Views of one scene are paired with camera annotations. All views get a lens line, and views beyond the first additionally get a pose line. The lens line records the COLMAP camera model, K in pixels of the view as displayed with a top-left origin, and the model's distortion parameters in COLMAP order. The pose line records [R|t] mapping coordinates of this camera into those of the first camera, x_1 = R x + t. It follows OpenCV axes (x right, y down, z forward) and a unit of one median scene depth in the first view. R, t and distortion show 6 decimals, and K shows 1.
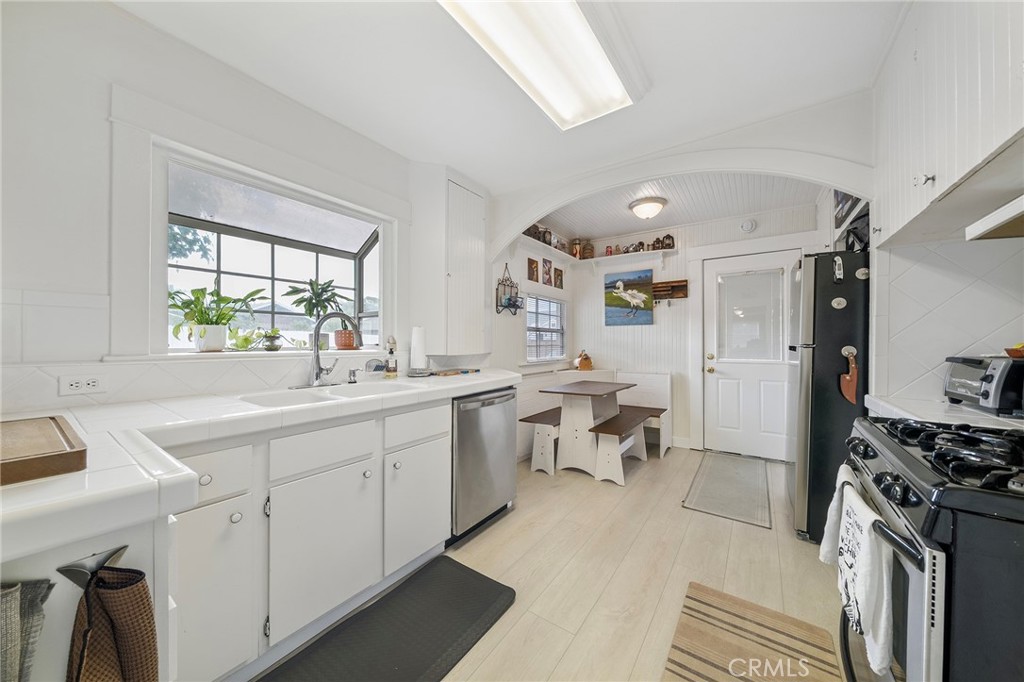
lens RADIAL K [[365.8, 0, 507.1], [0, 365.8, 344.2], [0, 0, 1]] dist [-0.001076, 0.000007]
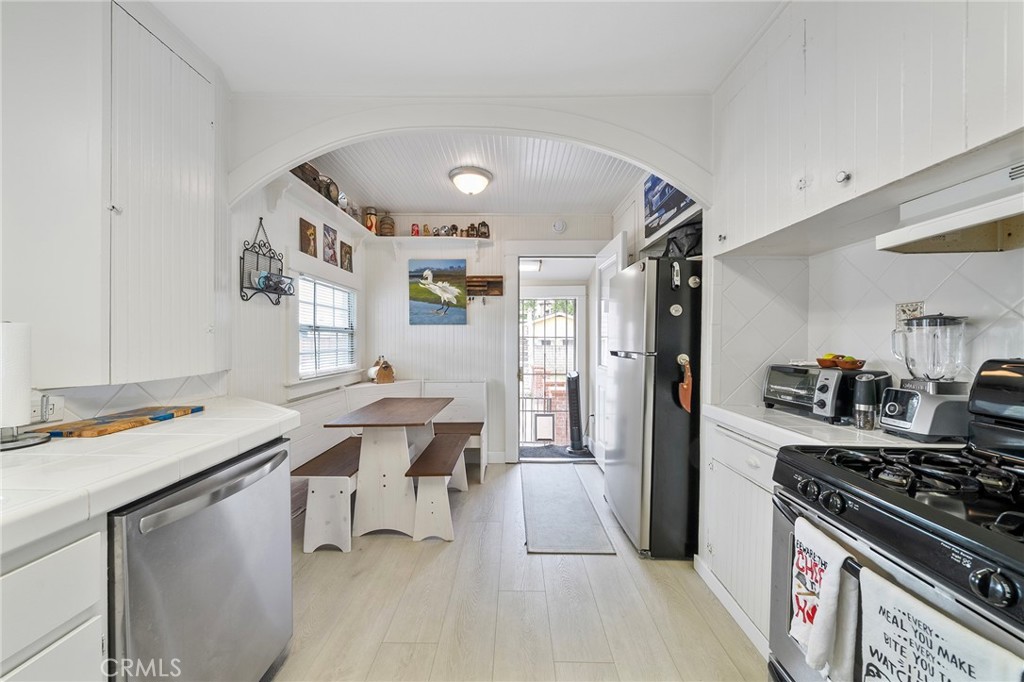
lens RADIAL K [[365.8, 0, 507.1], [0, 365.8, 344.2], [0, 0, 1]] dist [-0.001076, 0.000007]
pose [[0.819215, -0.008133, 0.573428, -0.015094], [0.001779, 0.999931, 0.011642, -0.019455], [-0.573483, -0.008517, 0.819173, 0.264910]]
